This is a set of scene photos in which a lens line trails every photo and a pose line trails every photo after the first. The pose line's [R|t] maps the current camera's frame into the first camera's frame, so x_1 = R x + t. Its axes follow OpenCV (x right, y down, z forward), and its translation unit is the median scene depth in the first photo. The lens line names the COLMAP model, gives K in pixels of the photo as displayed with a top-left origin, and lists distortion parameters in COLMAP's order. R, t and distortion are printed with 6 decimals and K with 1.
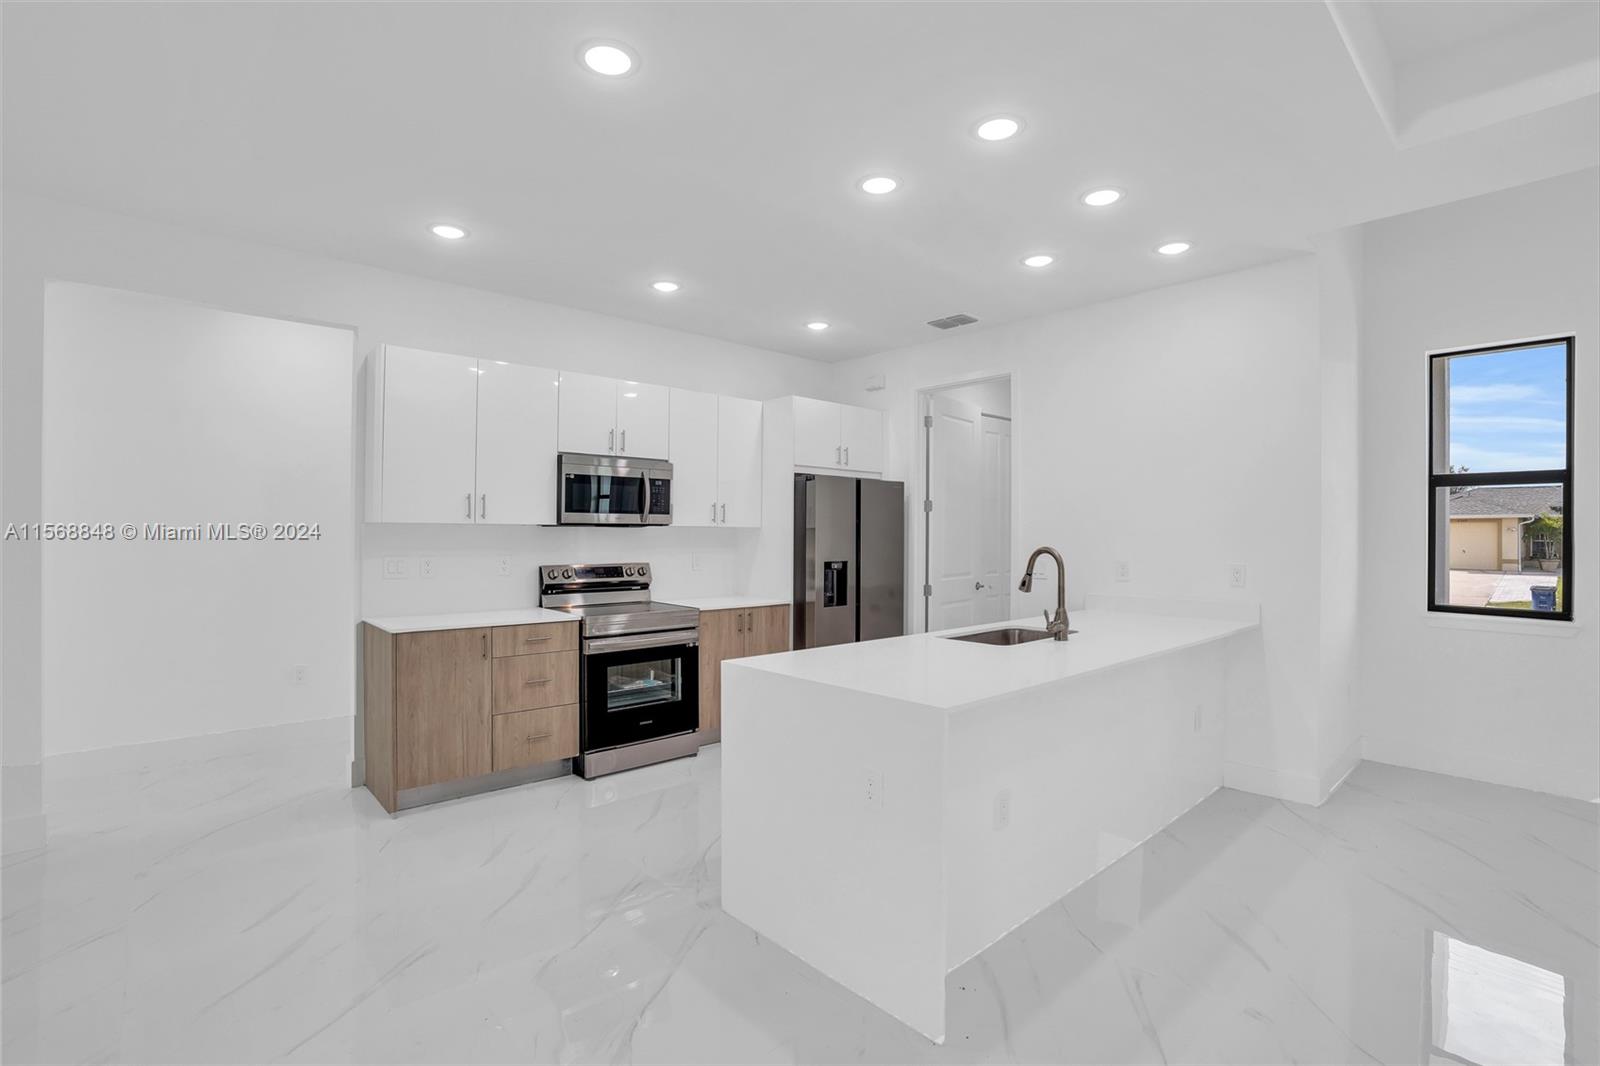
lens RADIAL K [[741.4, 0, 803.3], [0, 741.4, 529.7], [0, 0, 1]] dist [0.002688, 0.000303]
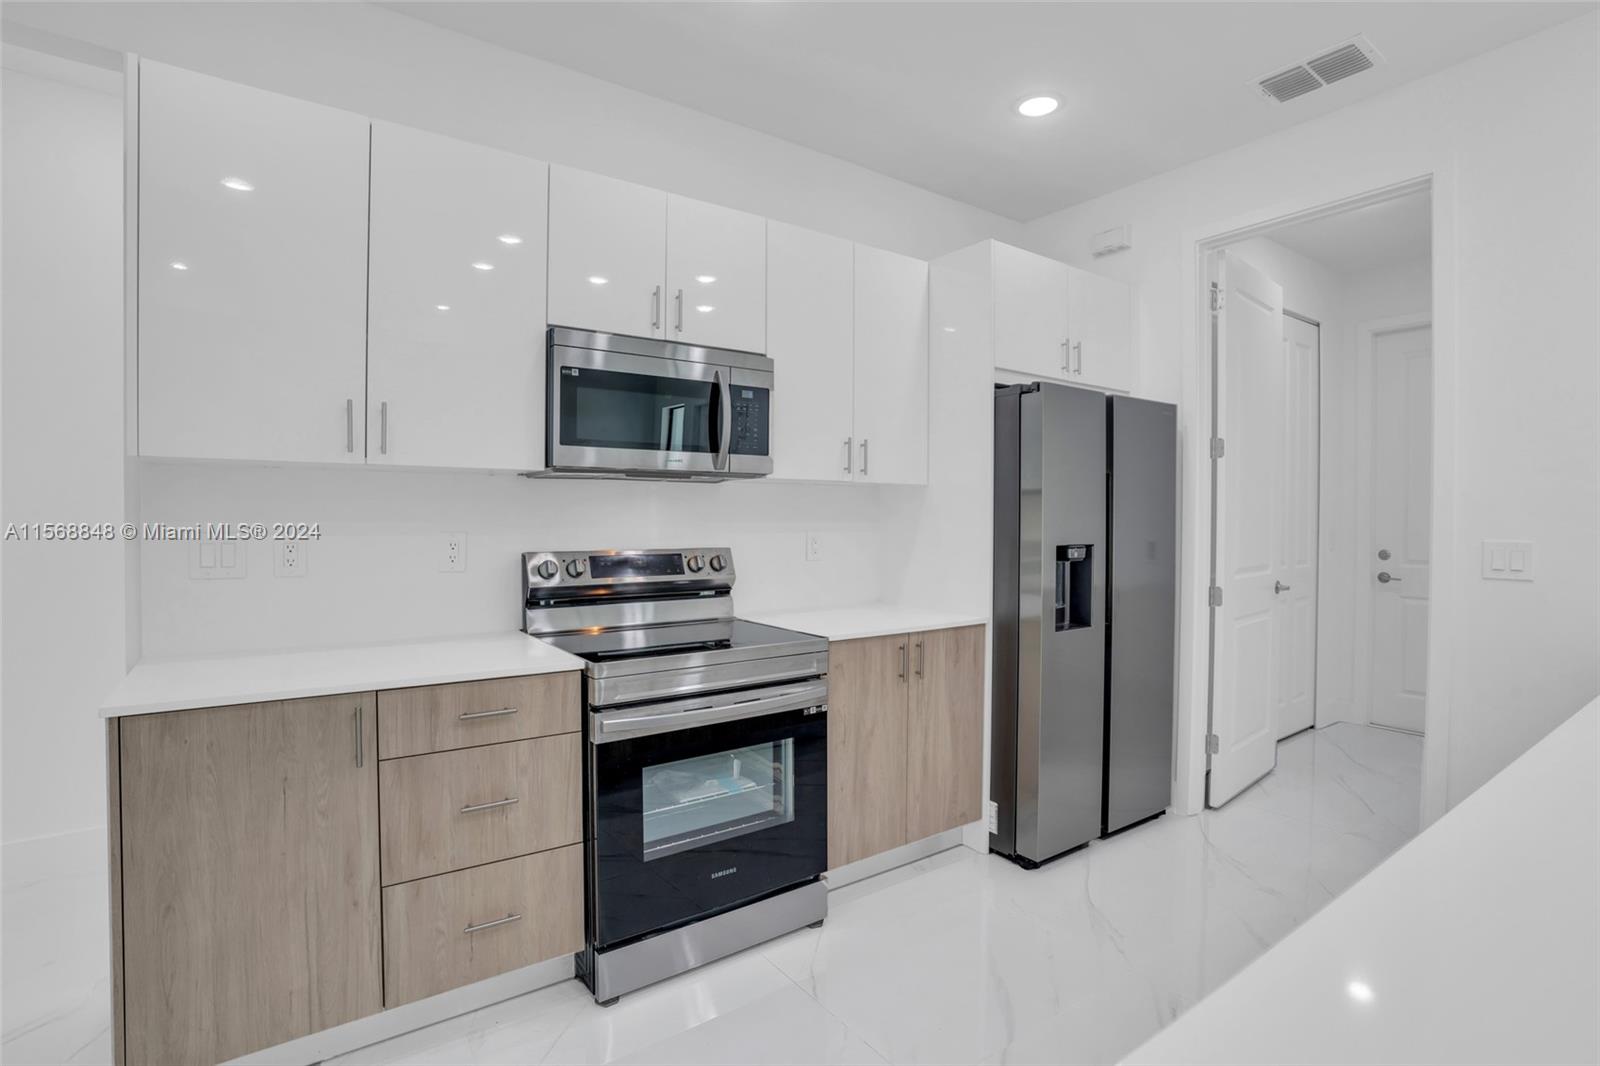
lens RADIAL K [[809.1, 0, 844.0], [0, 809.1, 527.8], [0, 0, 1]] dist [0.024765, 0.000235]
pose [[0.997391, -0.001190, -0.072181, -0.087441], [0.002487, 0.999837, 0.017871, 0.021140], [0.072148, -0.018004, 0.997231, 0.440676]]
